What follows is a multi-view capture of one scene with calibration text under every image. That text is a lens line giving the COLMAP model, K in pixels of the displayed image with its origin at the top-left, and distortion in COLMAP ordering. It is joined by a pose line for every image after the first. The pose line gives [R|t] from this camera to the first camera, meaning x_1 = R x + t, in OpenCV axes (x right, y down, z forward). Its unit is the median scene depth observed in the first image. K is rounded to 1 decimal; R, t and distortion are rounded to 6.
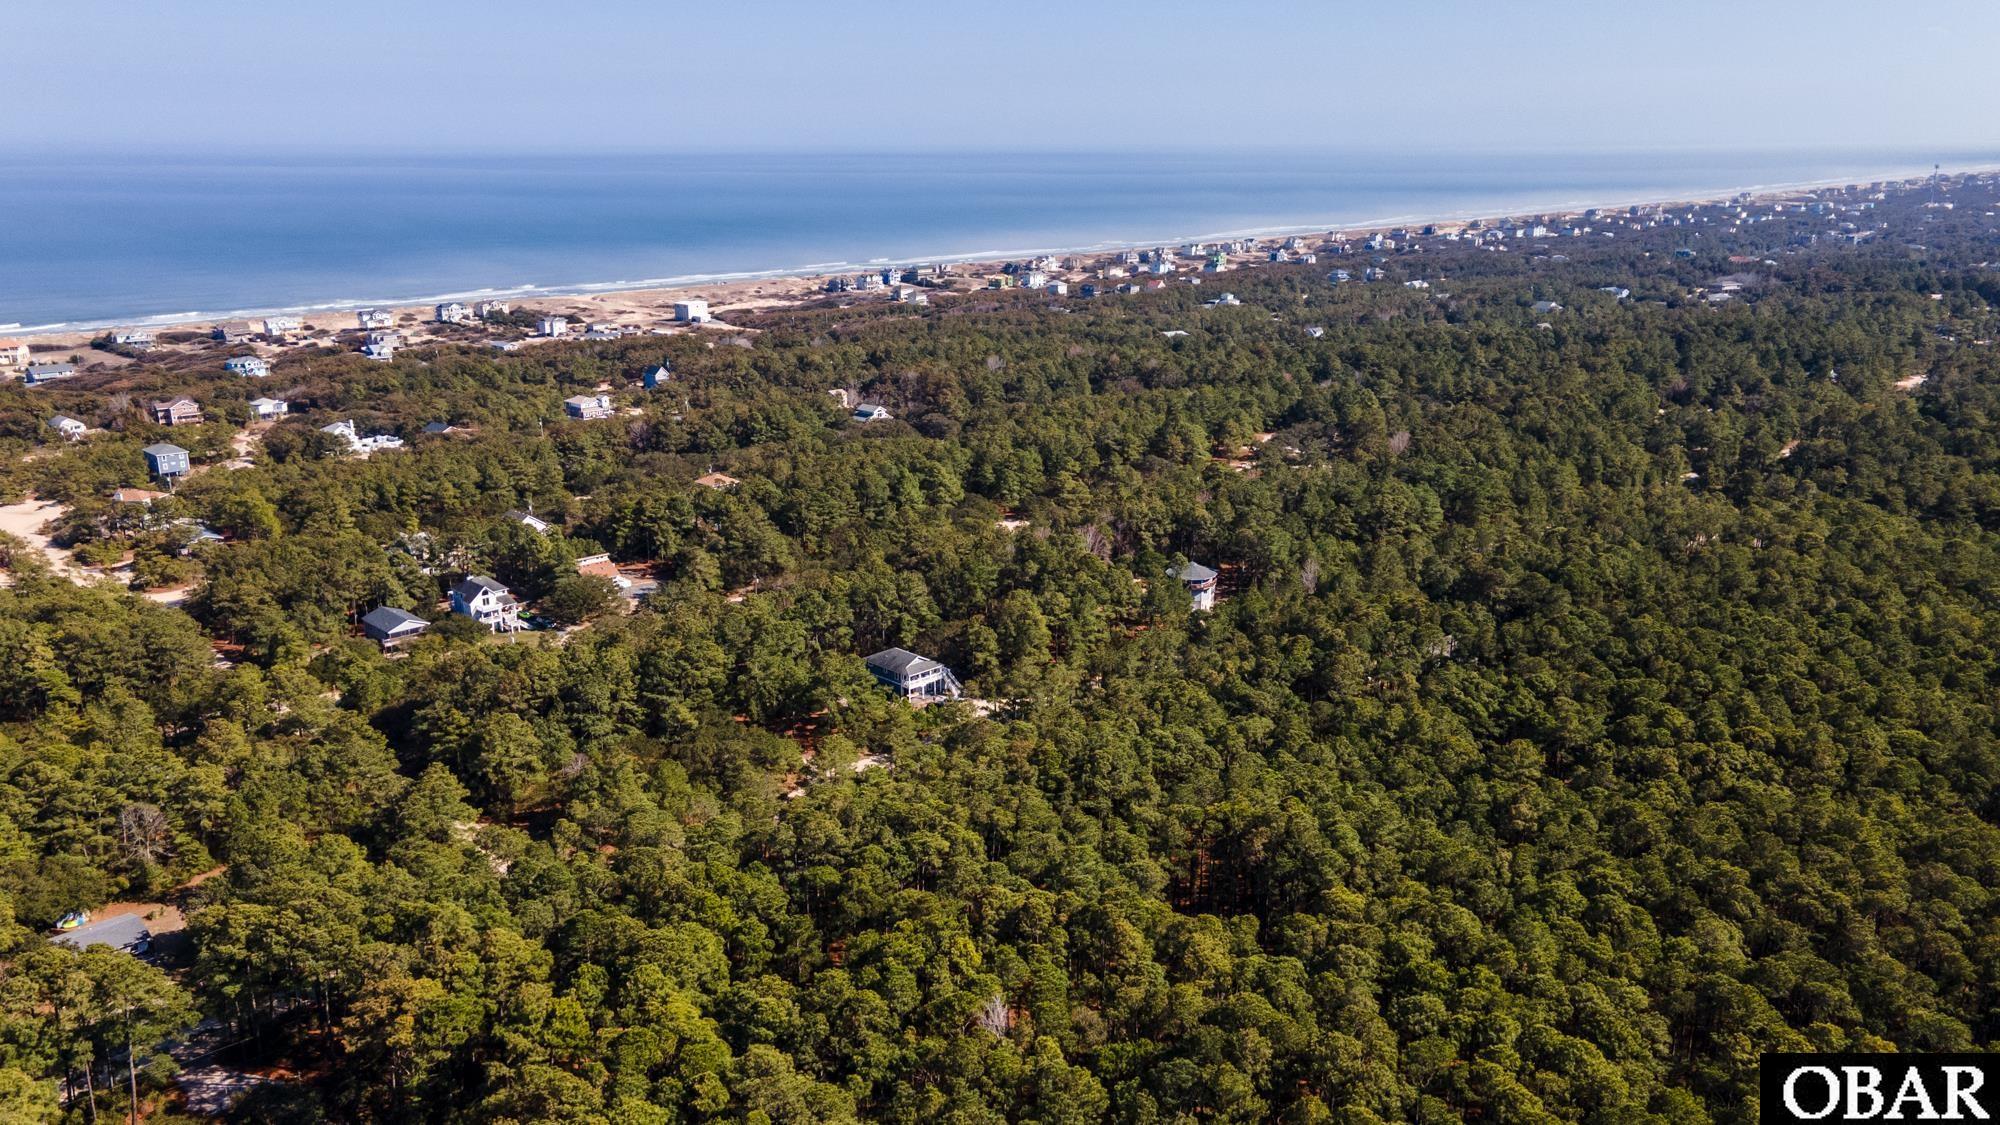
lens RADIAL K [[1516.1, 0, 1008.0], [0, 1516.1, 563.6], [0, 0, 1]] dist [0.043859, 0.004052]
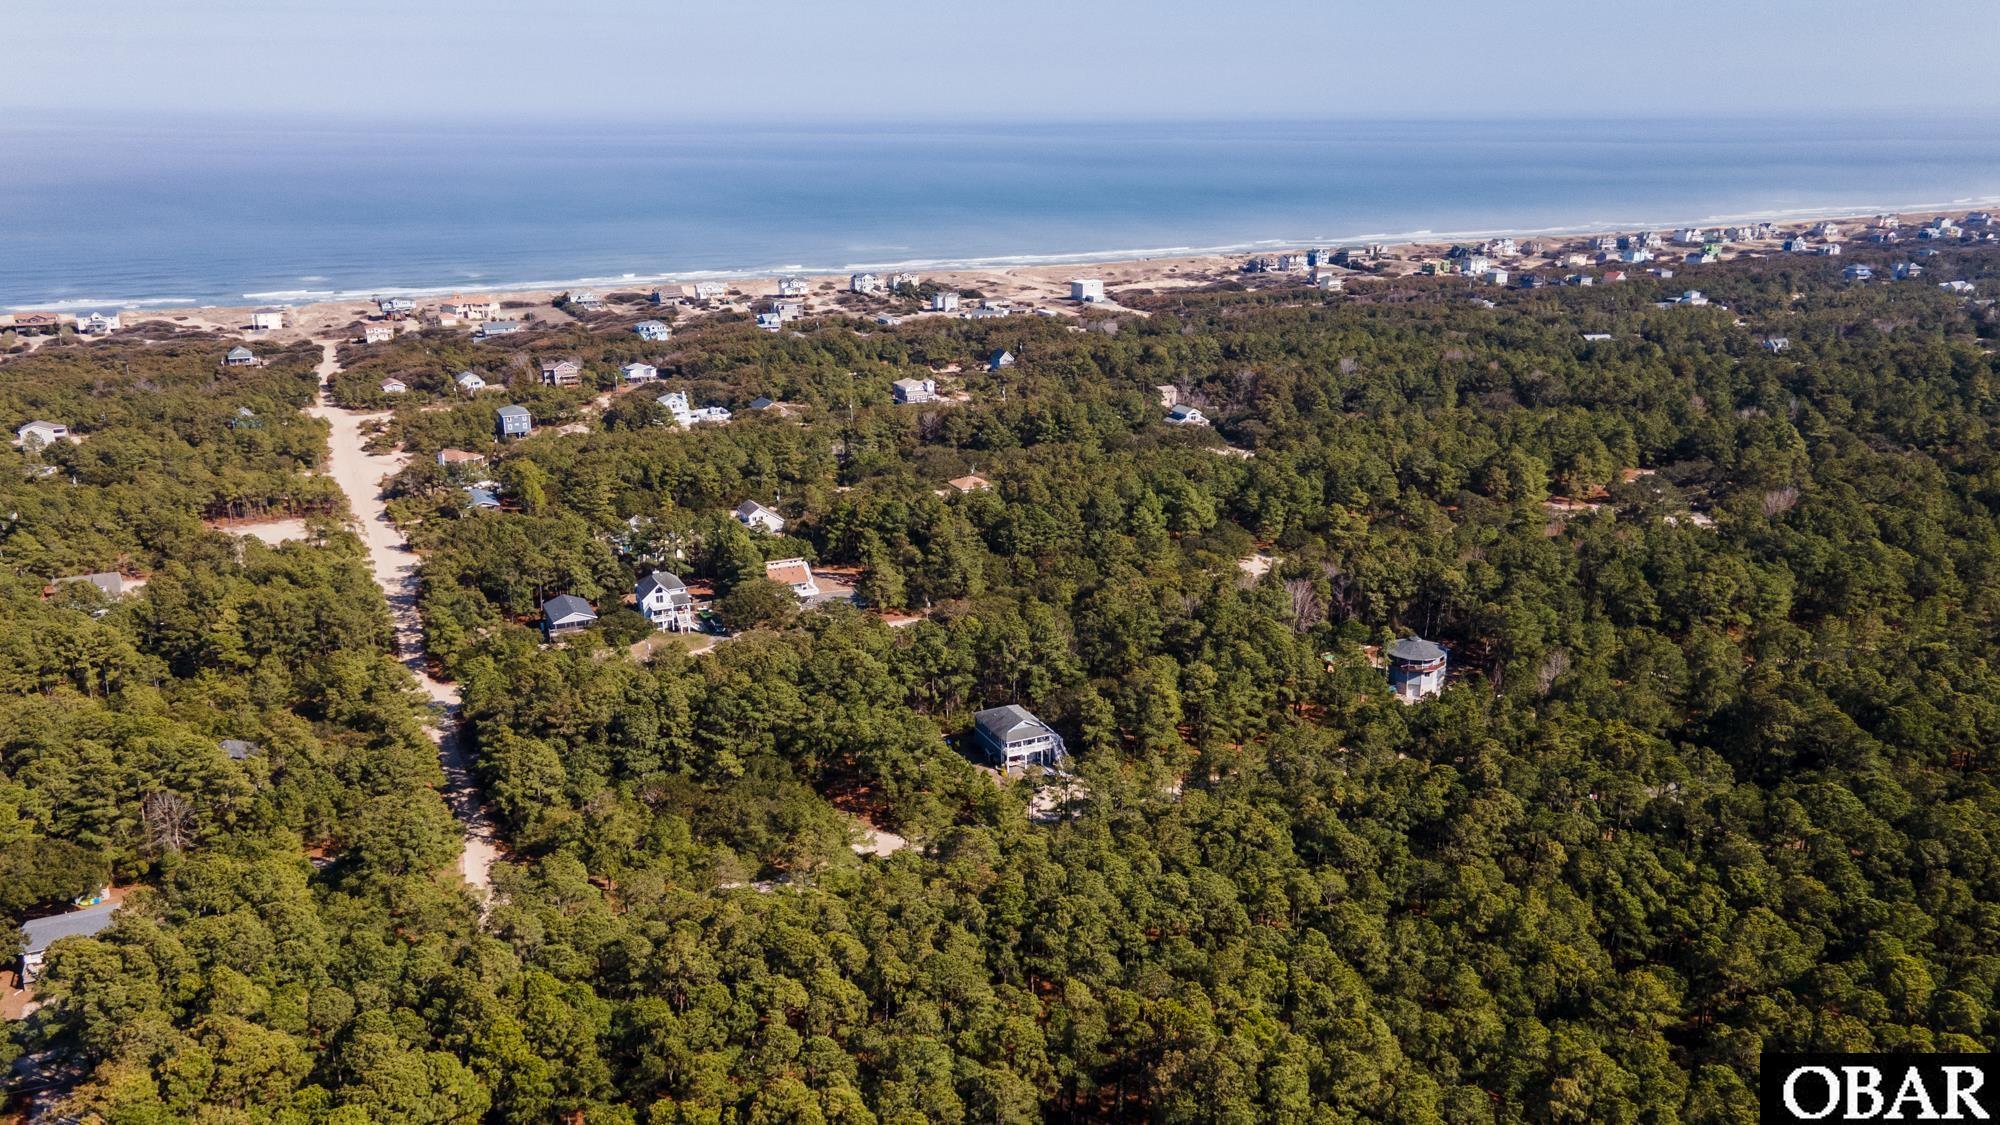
lens RADIAL K [[1516.1, 0, 1008.0], [0, 1516.1, 563.6], [0, 0, 1]] dist [0.043859, 0.004052]
pose [[0.945057, 0.096466, -0.312348, 0.092761], [-0.089816, 0.995320, 0.035643, -0.028247], [0.314324, -0.005631, 0.949299, 0.072953]]
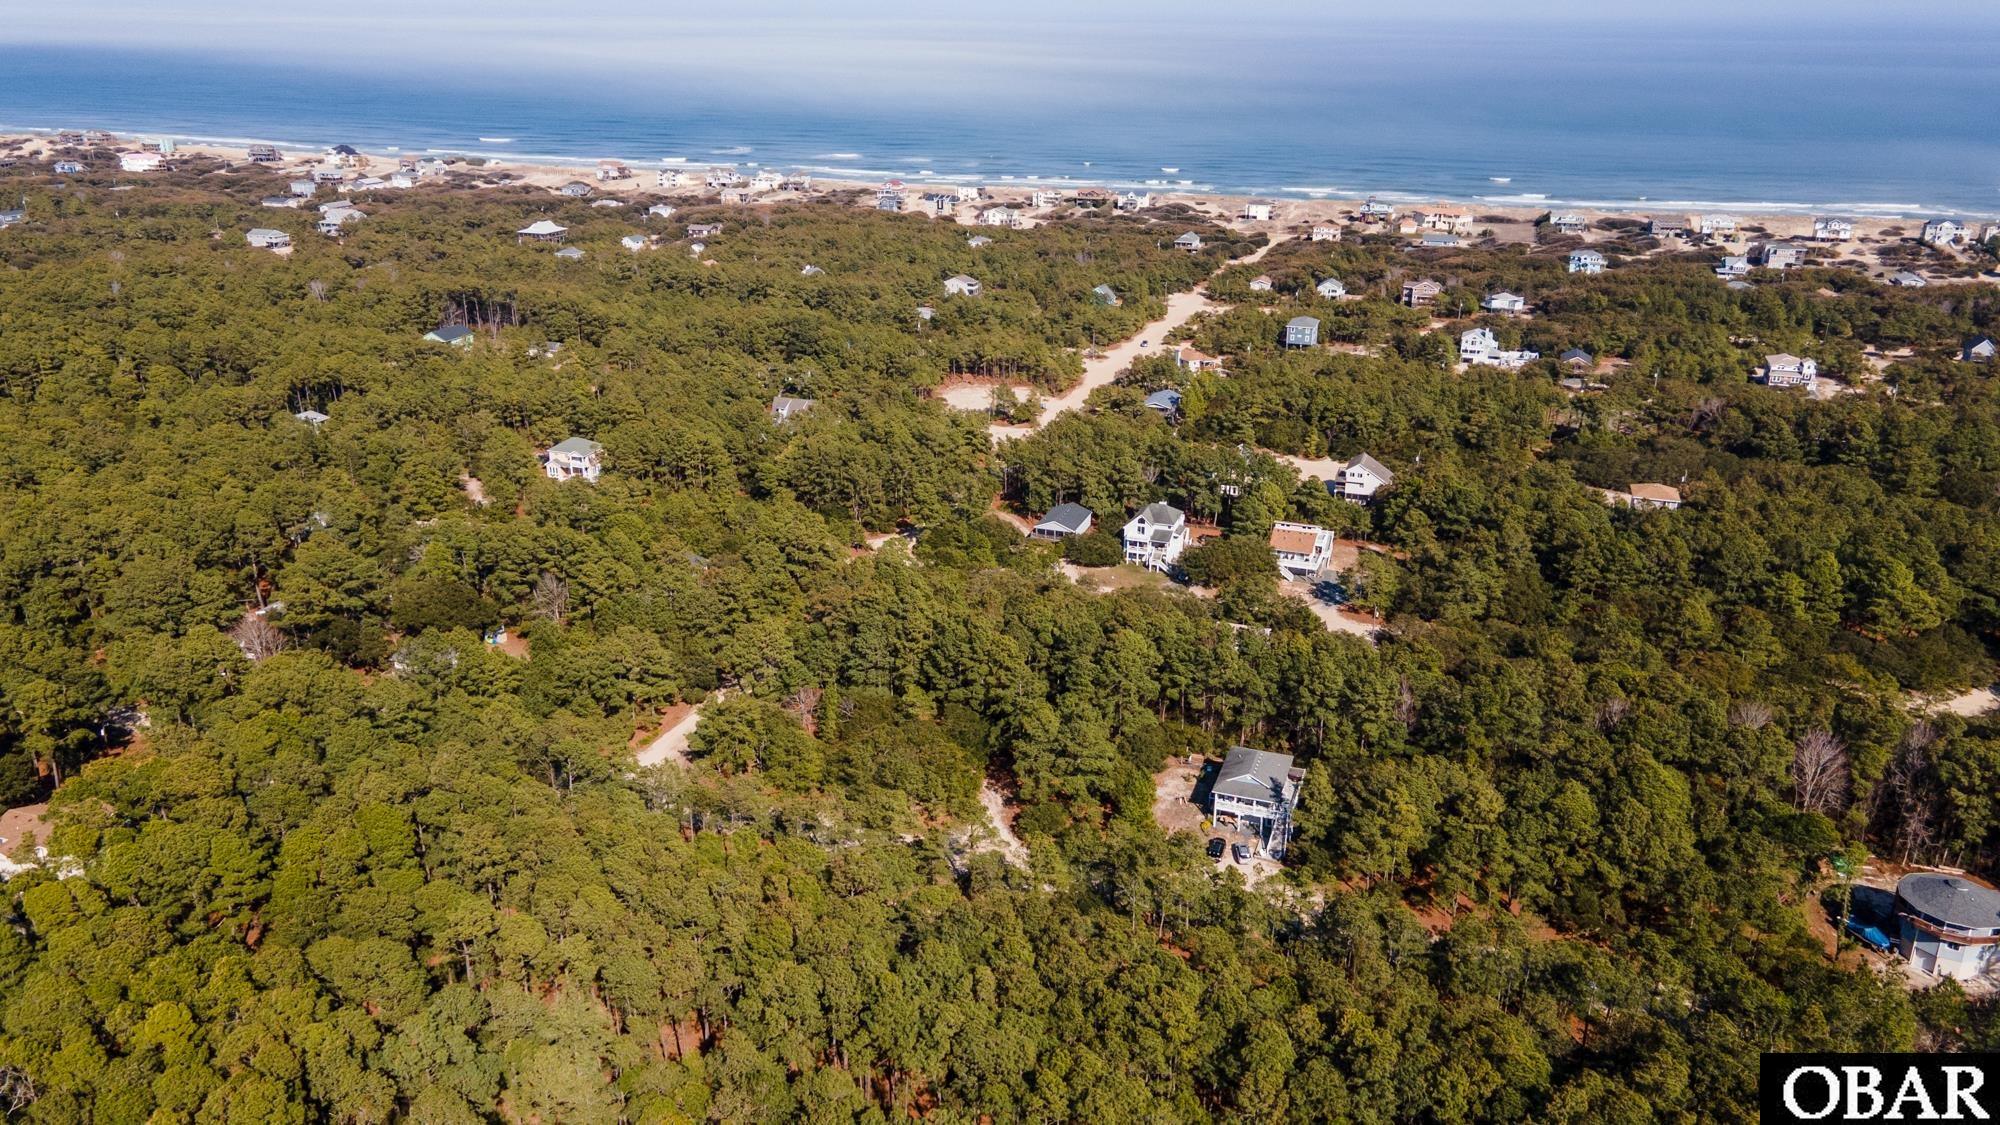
lens RADIAL K [[1477.4, 0, 1000.0], [0, 1477.4, 562.5], [0, 0, 1]] dist [0.028622, 0.043402]
pose [[0.440810, 0.322856, -0.837526, 0.204763], [-0.253567, 0.939858, 0.228845, -0.075391], [0.861040, 0.111492, 0.496165, 0.251934]]
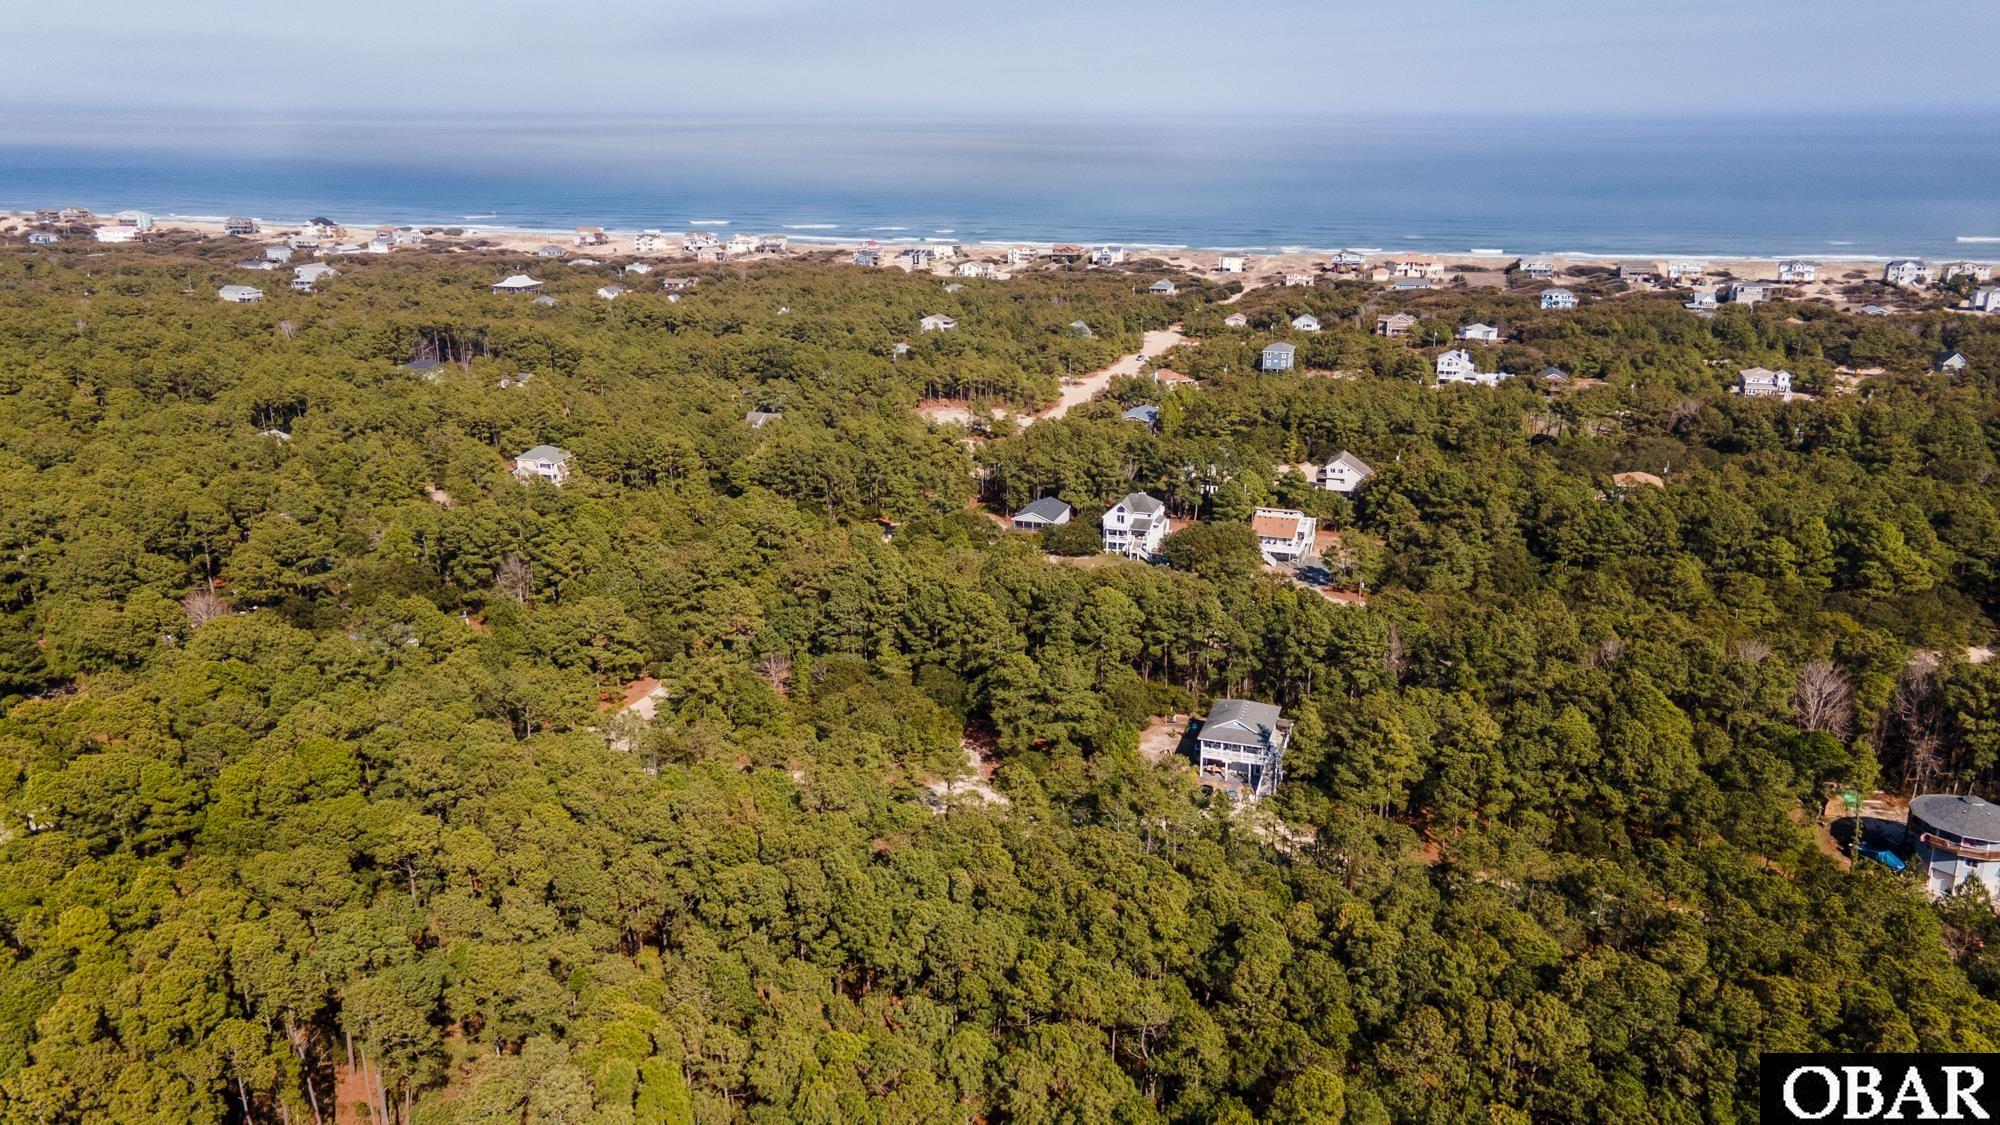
lens RADIAL K [[1477.4, 0, 1000.0], [0, 1477.4, 562.5], [0, 0, 1]] dist [0.028622, 0.043402]
pose [[0.455529, 0.265785, -0.849619, 0.206375], [-0.243613, 0.955178, 0.168192, -0.043719], [0.856240, 0.130362, 0.499859, 0.261582]]
